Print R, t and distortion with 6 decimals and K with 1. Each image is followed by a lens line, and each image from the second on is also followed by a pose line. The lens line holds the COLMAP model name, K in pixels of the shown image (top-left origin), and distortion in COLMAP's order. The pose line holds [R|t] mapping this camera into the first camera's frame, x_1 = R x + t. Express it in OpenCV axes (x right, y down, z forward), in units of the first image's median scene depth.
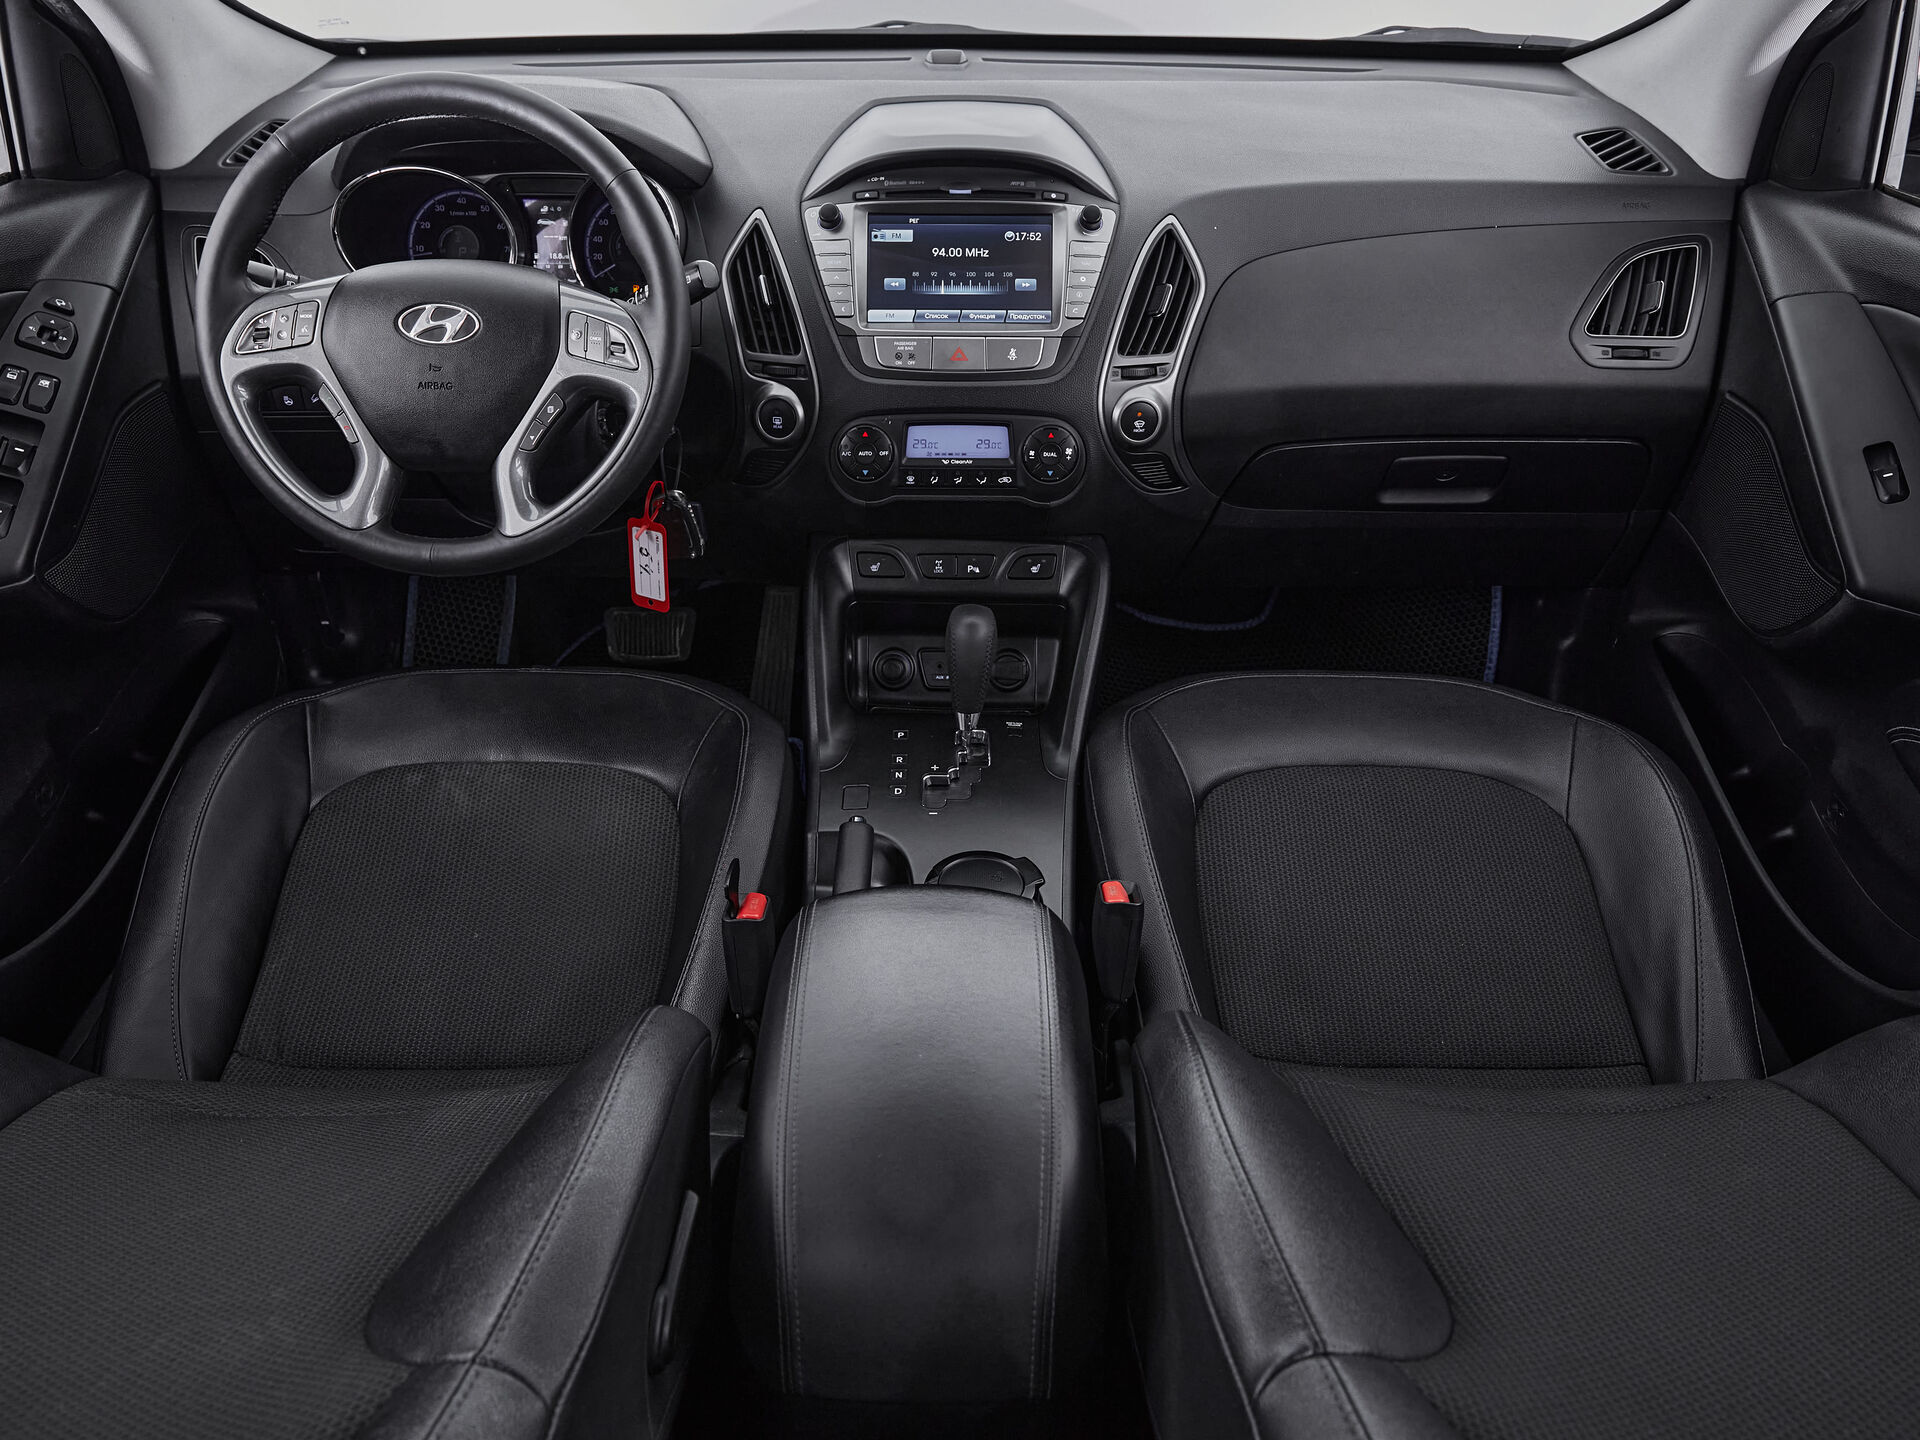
lens RADIAL K [[1454.5, 0, 931.9], [0, 1454.5, 705.9], [0, 0, 1]] dist [-0.022240, 0.012326]
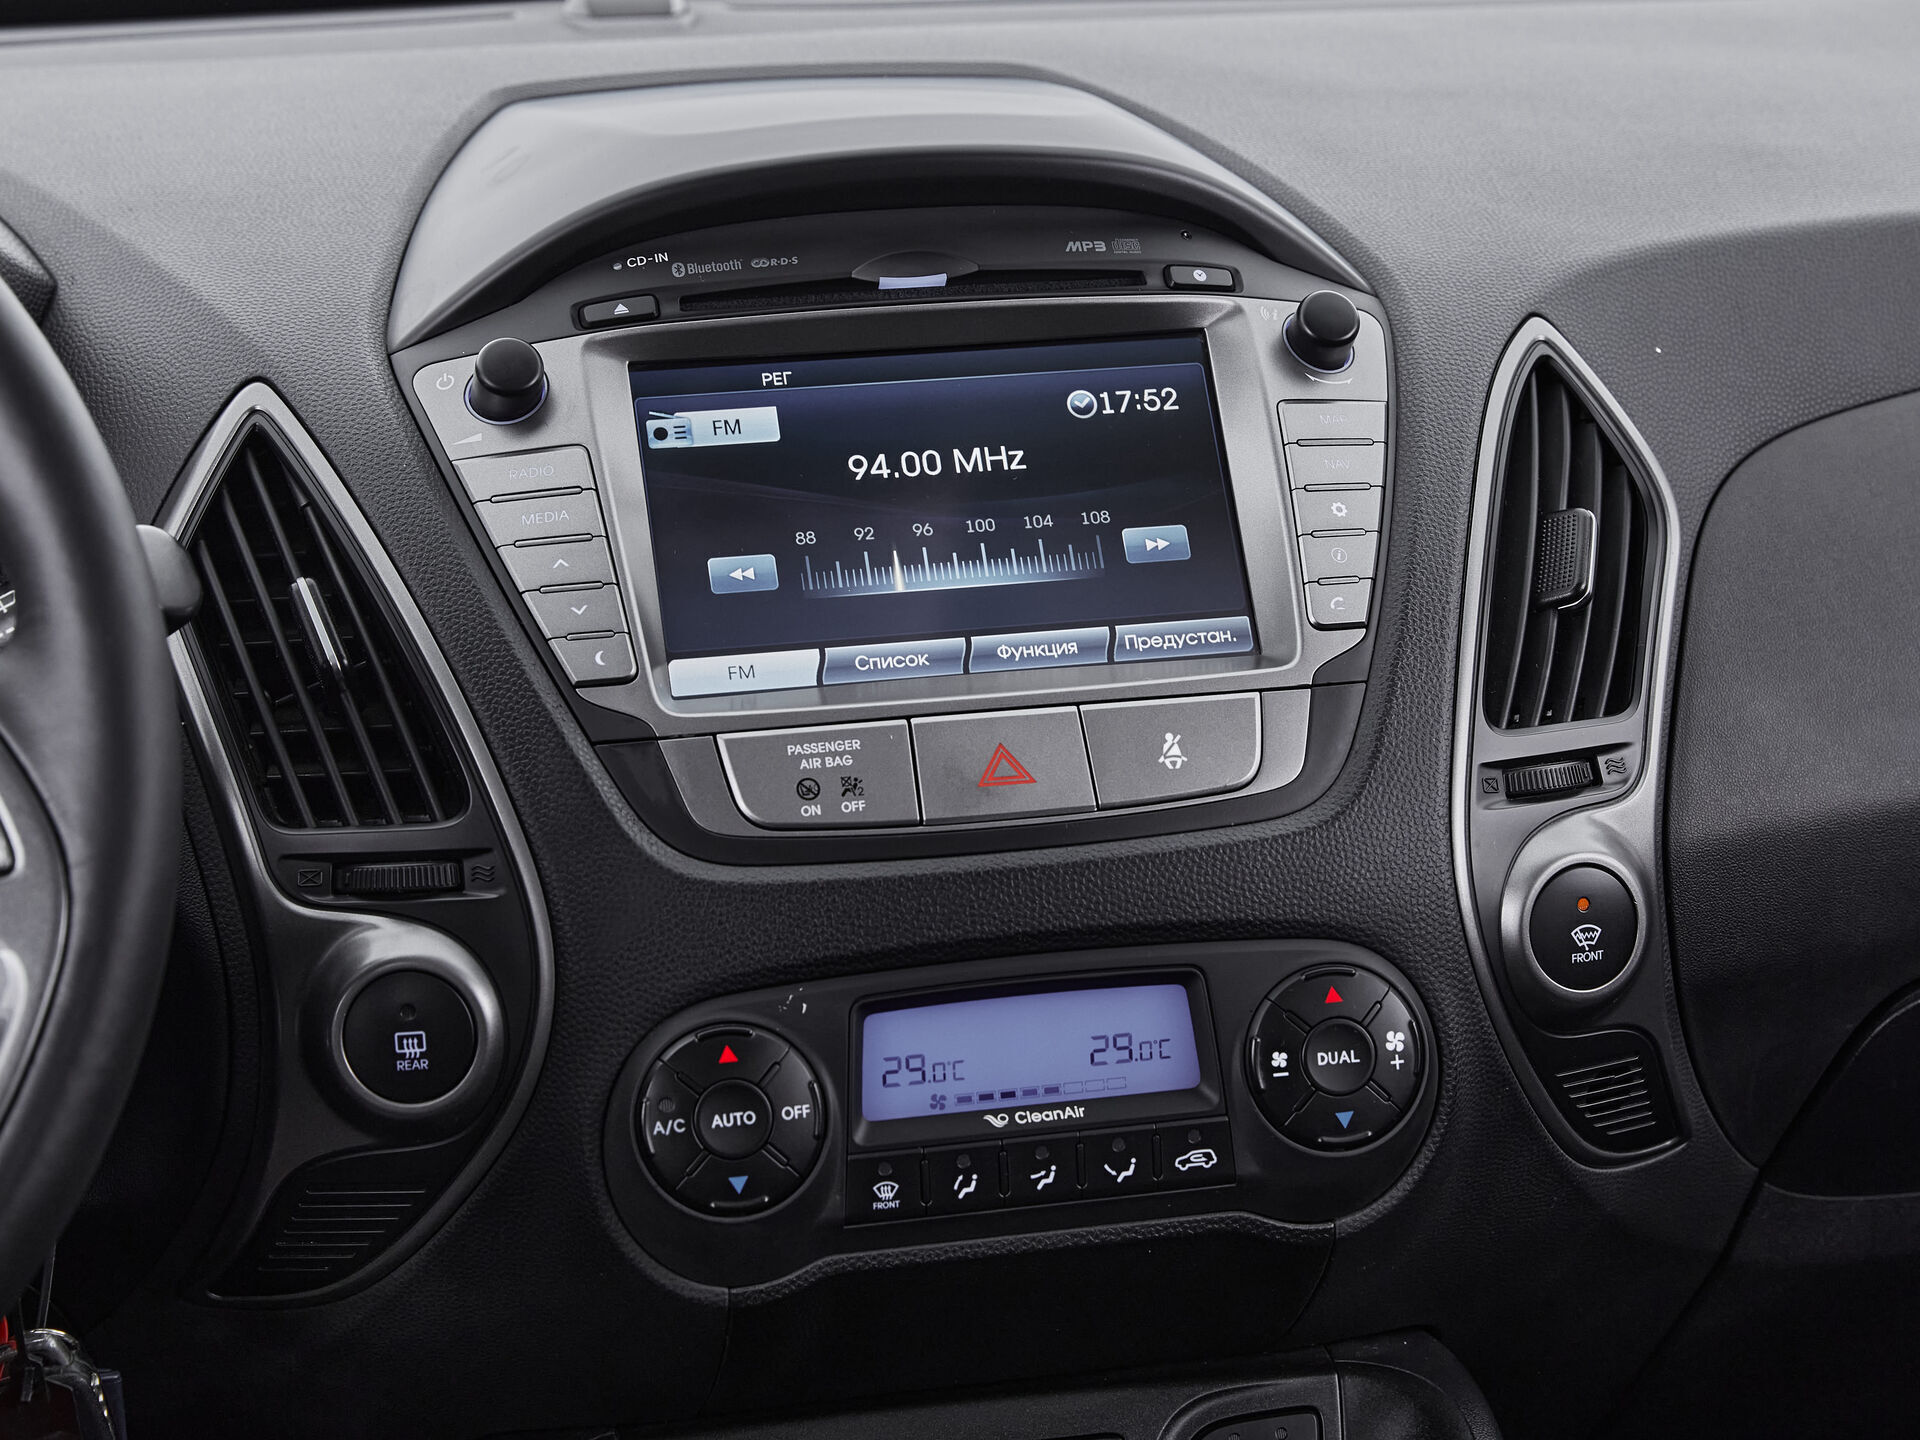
lens RADIAL K [[4120.7, 0, 1014.0], [0, 4120.7, 723.8], [0, 0, 1]] dist [-0.068077, 0.000000]
pose [[0.968830, -0.082366, 0.233633, -0.175621], [0.151259, 0.943577, -0.294590, 0.003310], [-0.196186, 0.320746, 0.926624, 0.195760]]
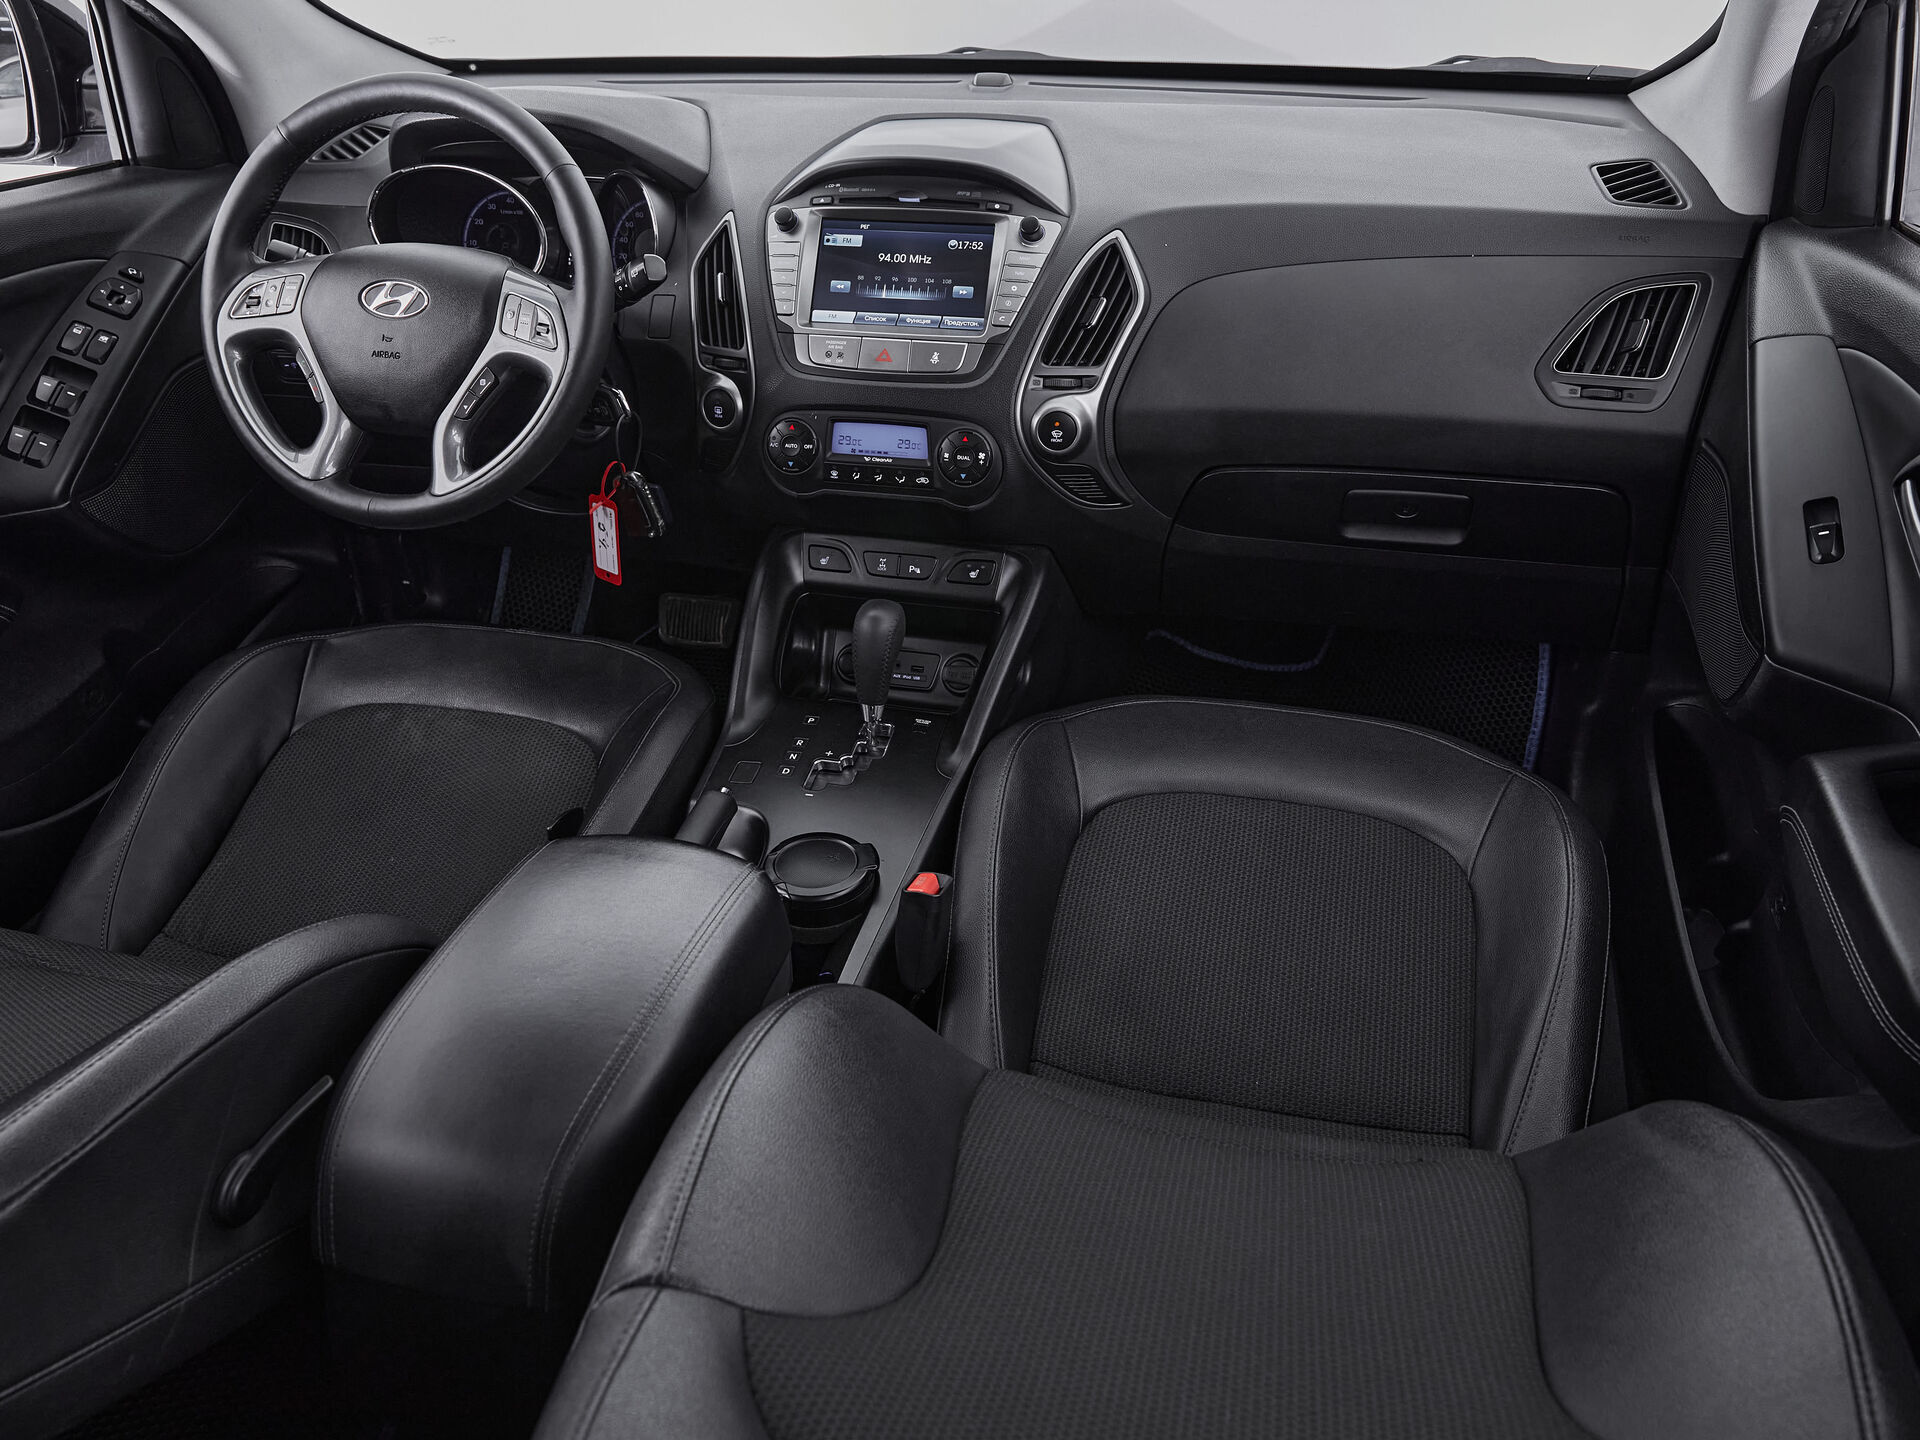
lens RADIAL K [[1454.5, 0, 963.2], [0, 1454.5, 714.3], [0, 0, 1]] dist [-0.022240, 0.012326]
pose [[0.976728, 0.097471, -0.191056, 0.289037], [-0.102448, 0.994604, -0.016324, 0.021884], [0.188434, 0.035518, 0.981443, 0.008159]]
